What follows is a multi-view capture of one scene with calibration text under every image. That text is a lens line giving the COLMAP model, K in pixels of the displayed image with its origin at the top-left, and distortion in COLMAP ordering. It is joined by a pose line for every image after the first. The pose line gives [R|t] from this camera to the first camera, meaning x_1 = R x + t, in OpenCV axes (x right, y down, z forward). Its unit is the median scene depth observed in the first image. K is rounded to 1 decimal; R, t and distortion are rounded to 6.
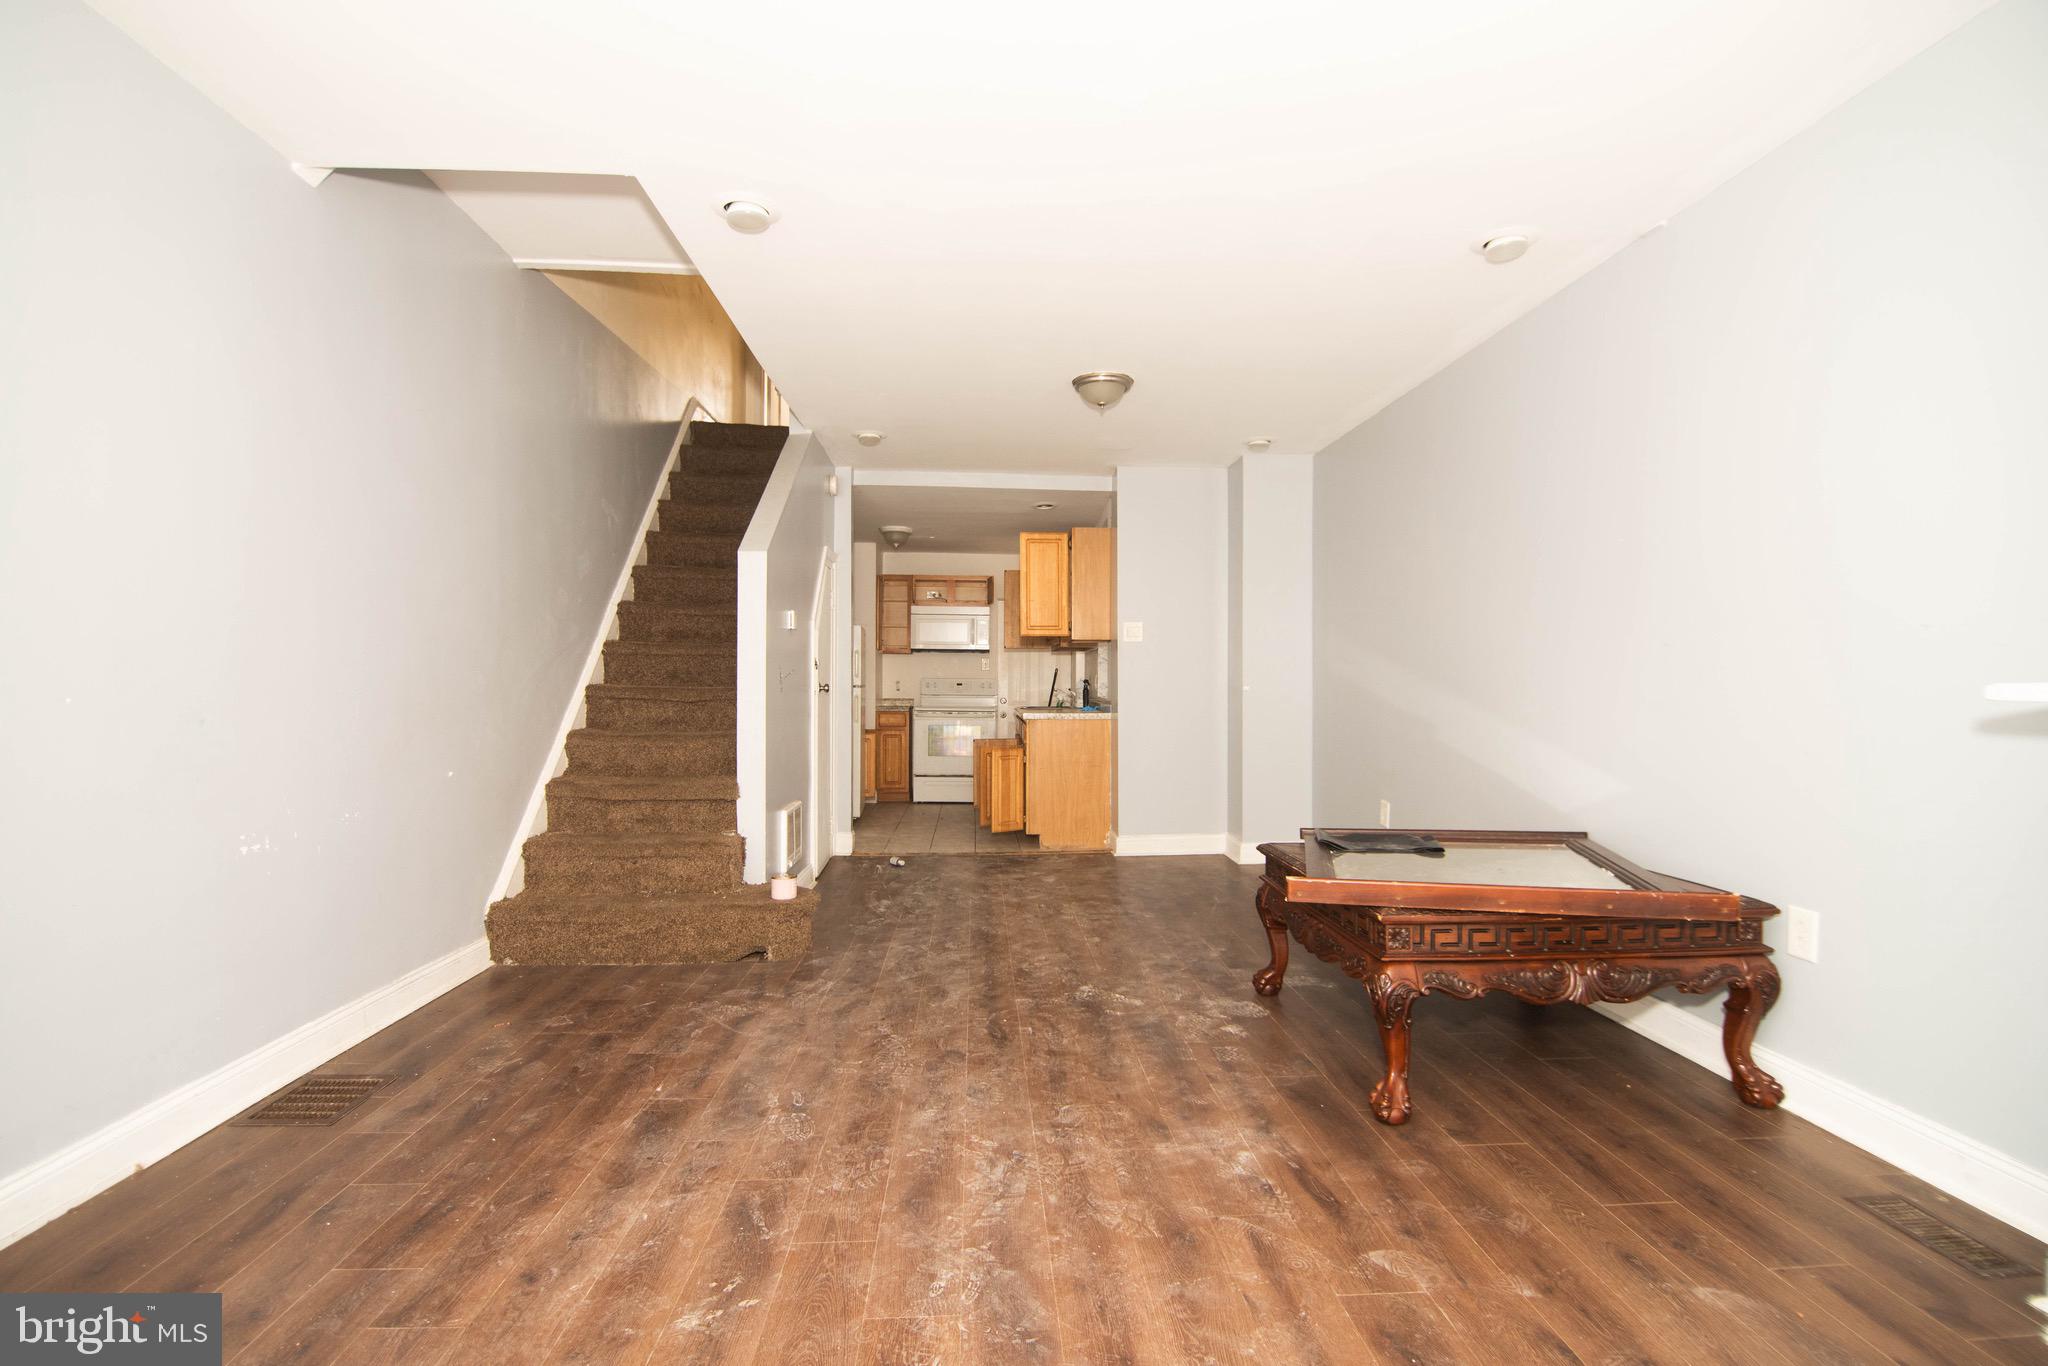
lens RADIAL K [[864.1, 0, 1024.0], [0, 864.1, 683.0], [0, 0, 1]] dist [-0.020320, -0.000197]
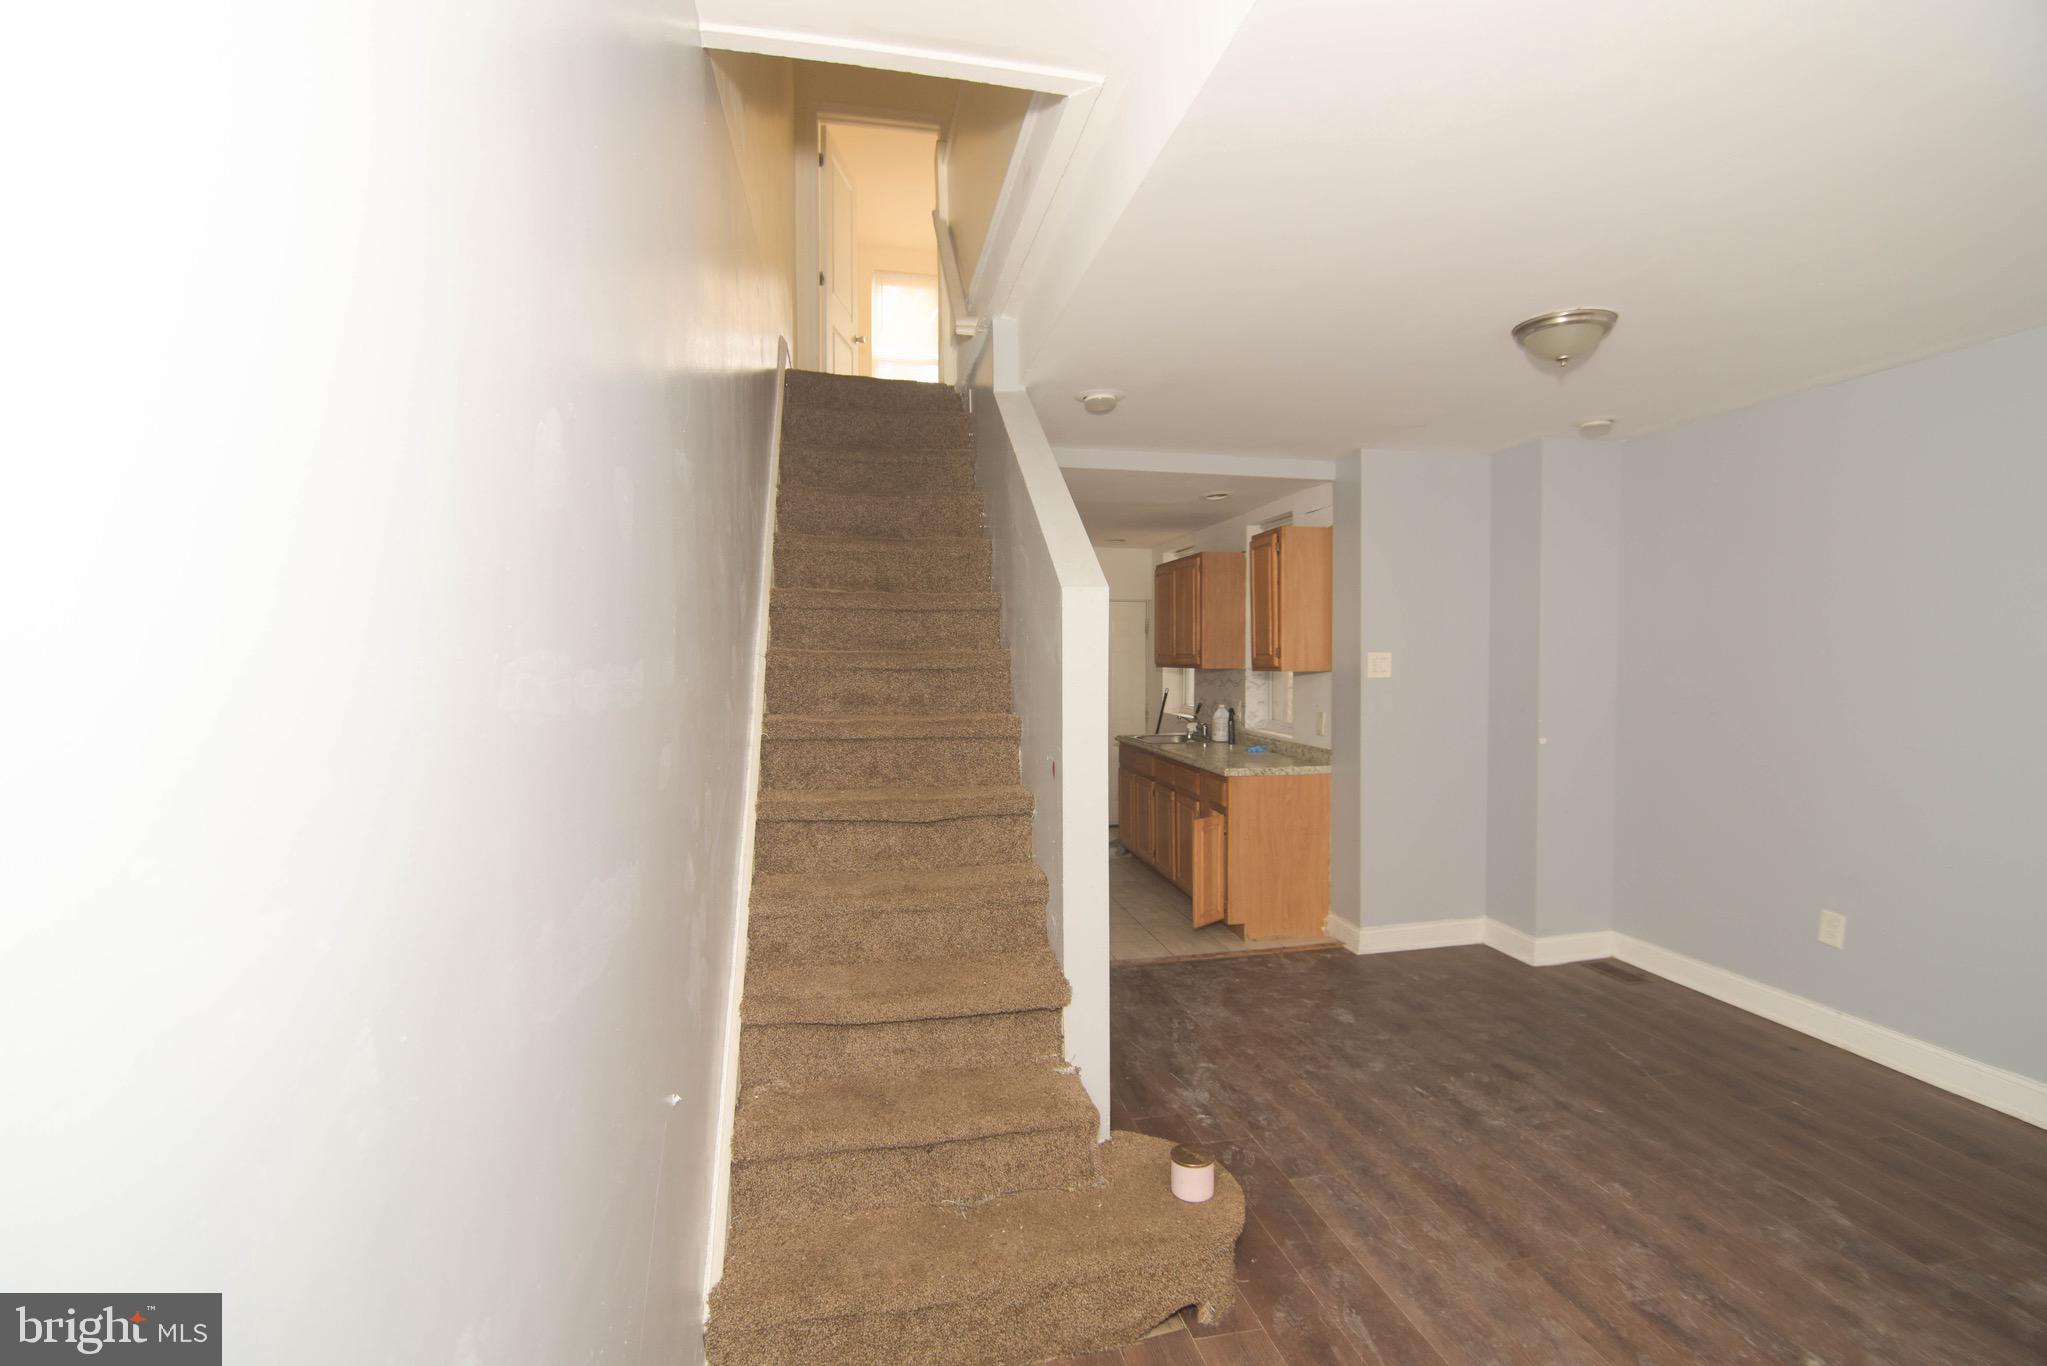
lens RADIAL K [[863.7, 0, 1023.5], [0, 863.7, 683.0], [0, 0, 1]] dist [-0.020320, -0.000197]
pose [[0.993409, -0.010954, 0.114101, -0.272877], [0.007443, 0.999487, 0.031147, -0.068238], [-0.114384, -0.030092, 0.992981, 0.268110]]
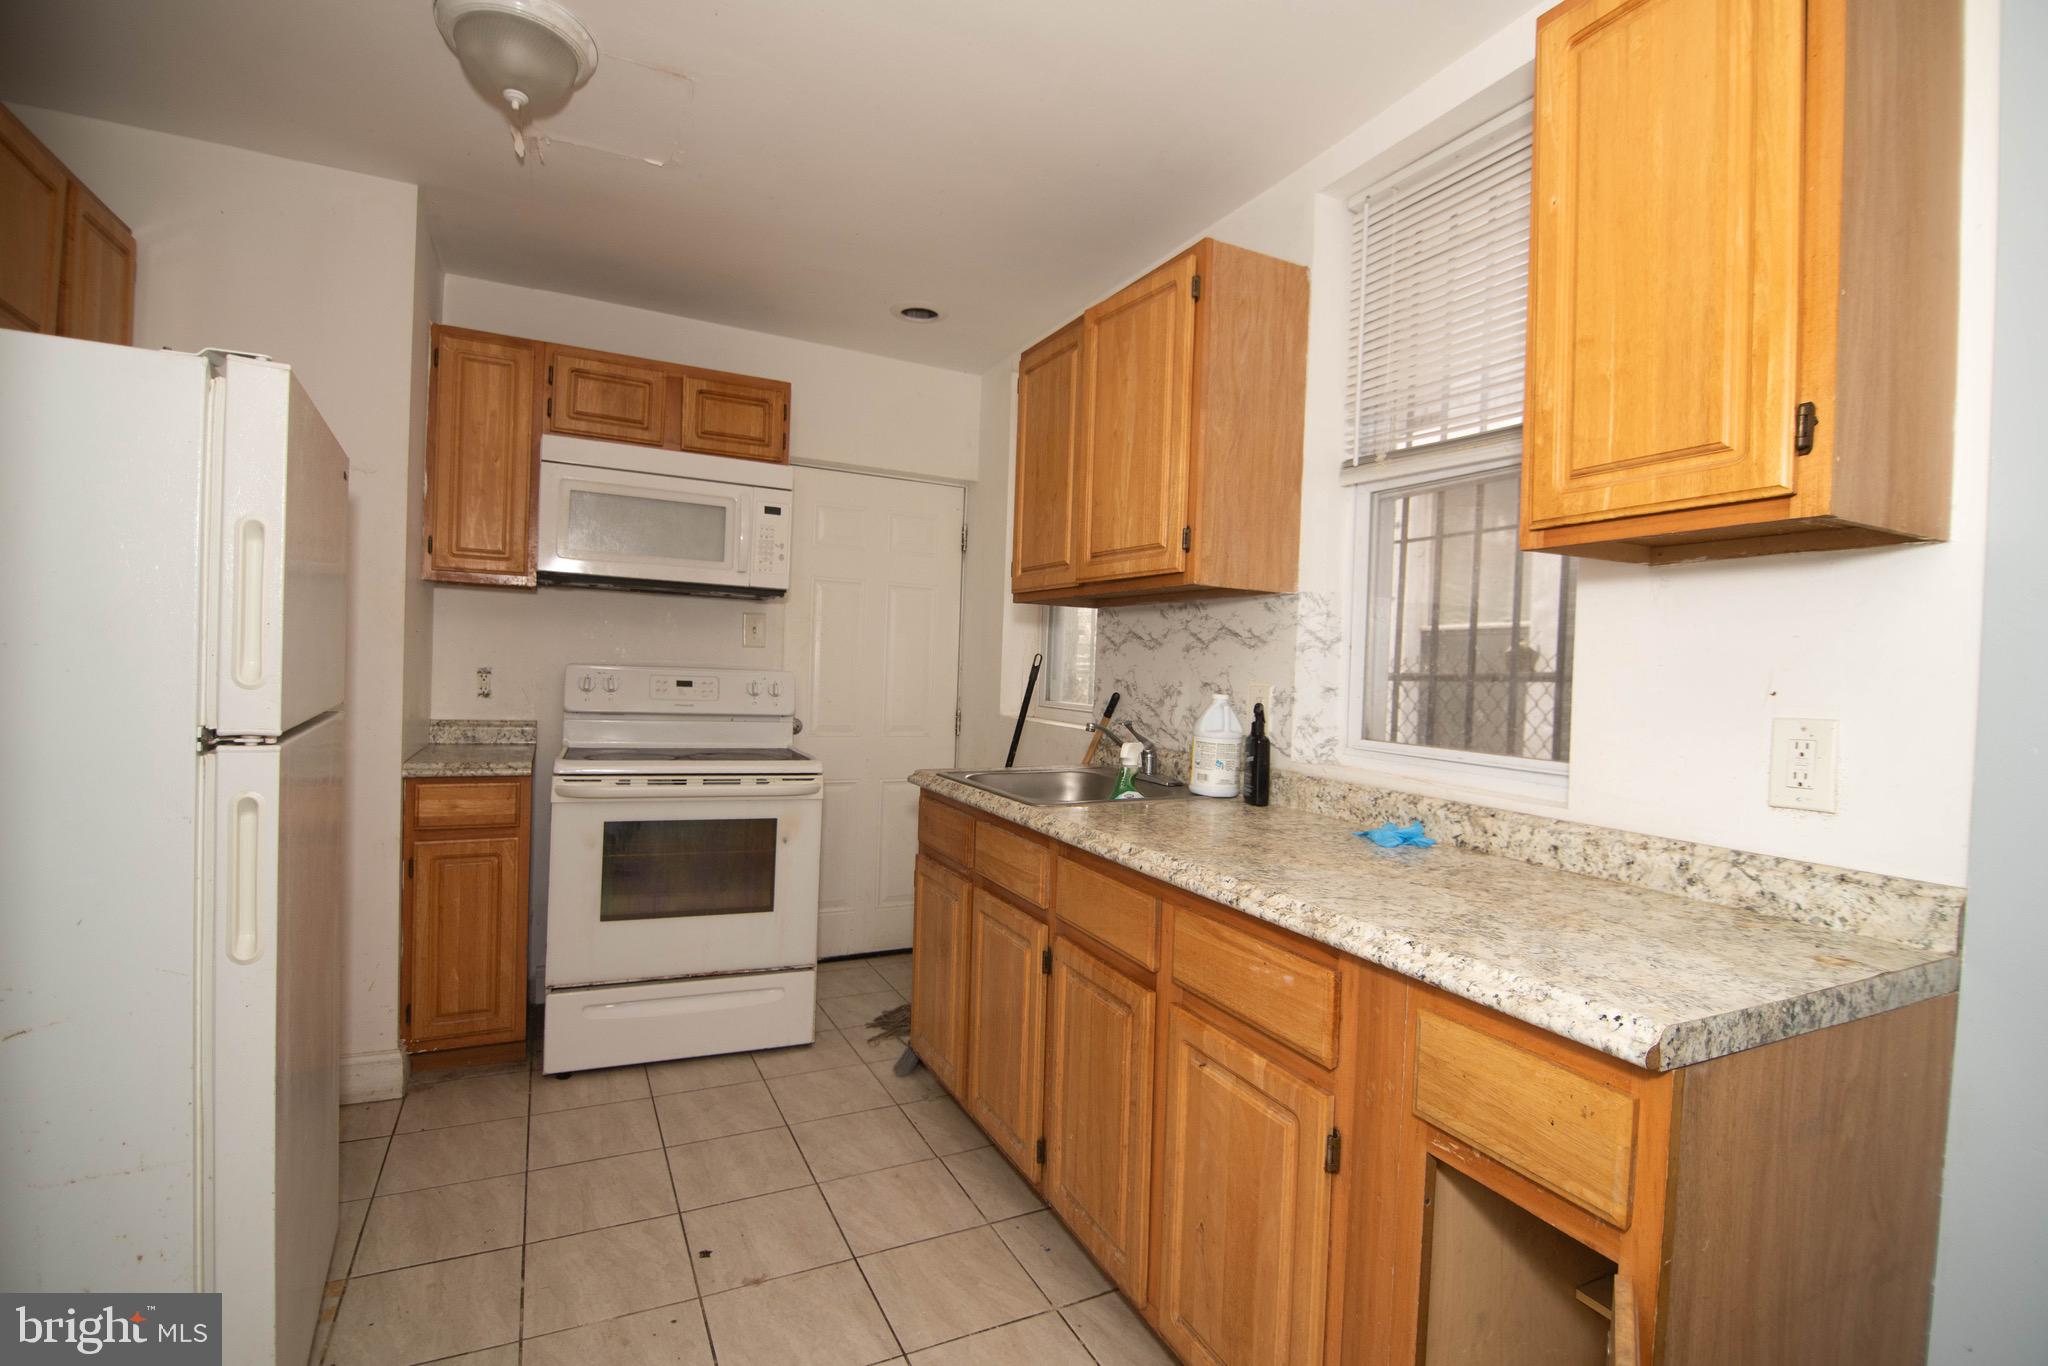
lens RADIAL K [[864.1, 0, 1024.0], [0, 864.1, 683.0], [0, 0, 1]] dist [-0.020320, -0.000197]
pose [[0.905245, 0.019935, 0.424423, -0.154493], [-0.032807, 0.999196, 0.023043, -0.019715], [-0.423622, -0.034784, 0.905171, 0.959510]]
